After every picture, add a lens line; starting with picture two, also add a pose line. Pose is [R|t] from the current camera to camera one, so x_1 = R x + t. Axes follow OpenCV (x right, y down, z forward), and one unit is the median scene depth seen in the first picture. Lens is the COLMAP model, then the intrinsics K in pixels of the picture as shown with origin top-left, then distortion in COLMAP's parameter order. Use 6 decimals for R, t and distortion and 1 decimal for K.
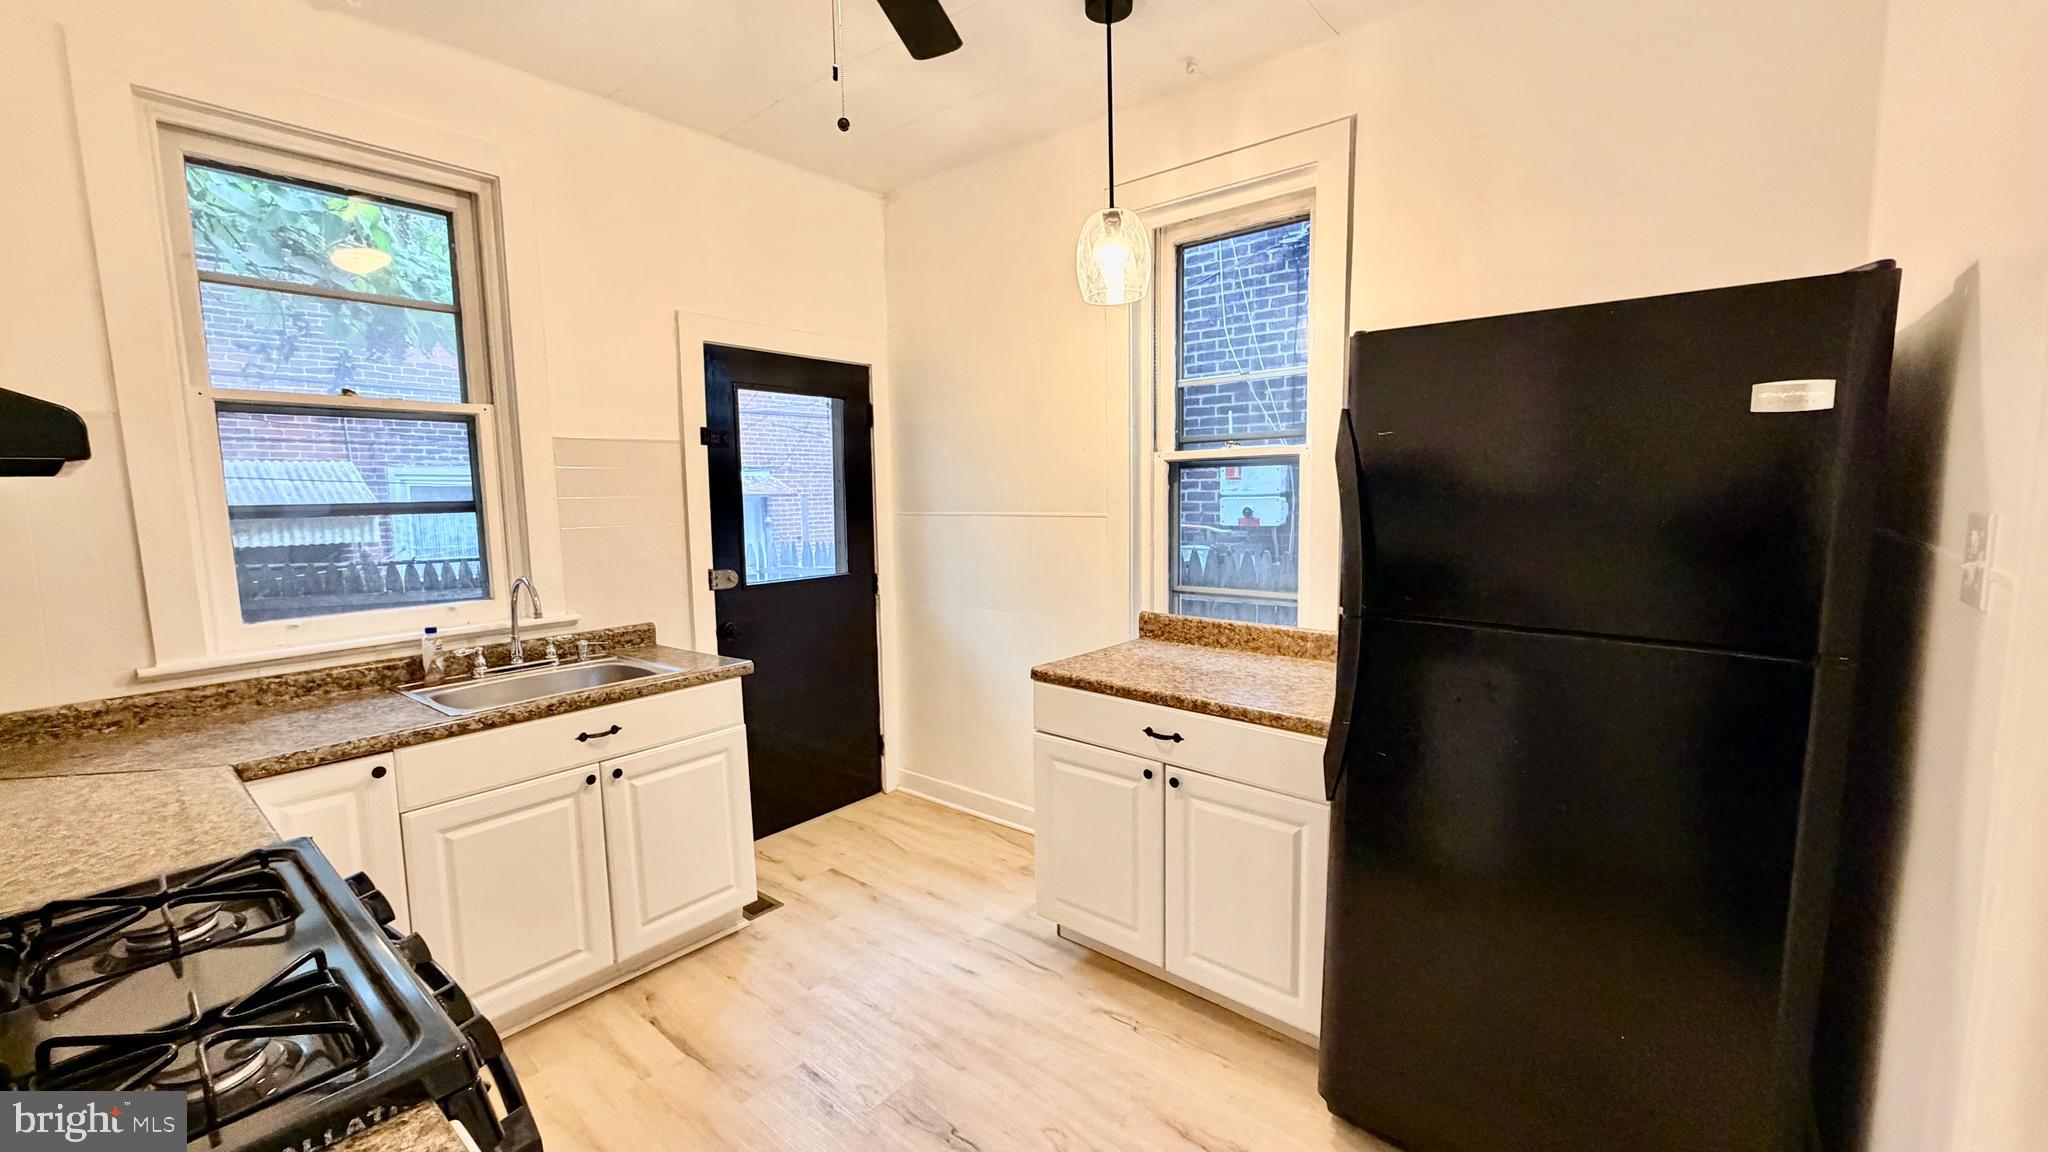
lens RADIAL K [[813.0, 0, 1017.4], [0, 813.0, 573.2], [0, 0, 1]] dist [-0.000929, 0.000507]
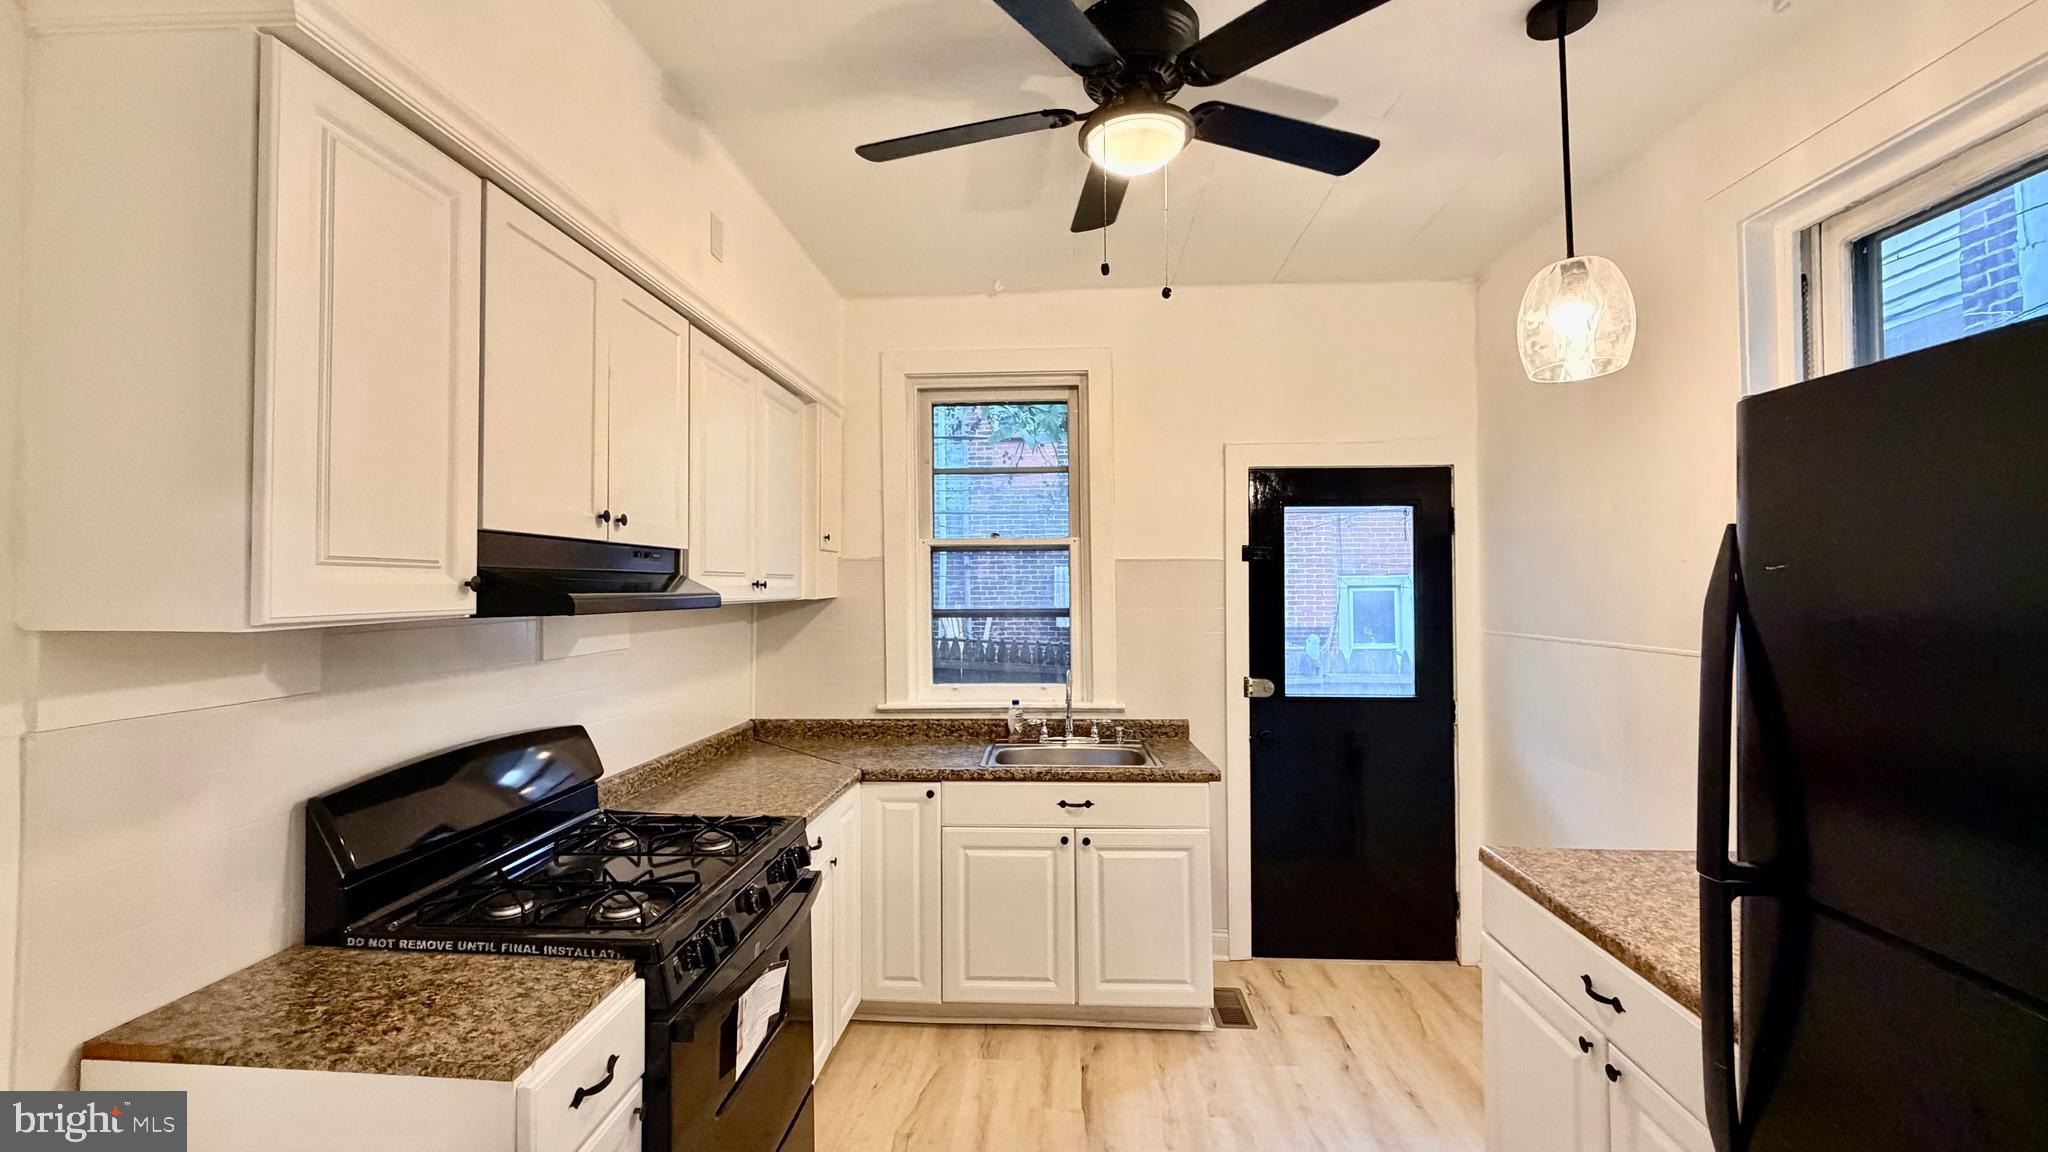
lens RADIAL K [[813.0, 0, 1017.4], [0, 813.0, 573.2], [0, 0, 1]] dist [-0.000929, 0.000507]
pose [[0.594064, -0.002665, -0.804414, 0.382975], [-0.087577, 0.993836, -0.067969, -0.052934], [0.799636, 0.110826, 0.590169, 0.151621]]
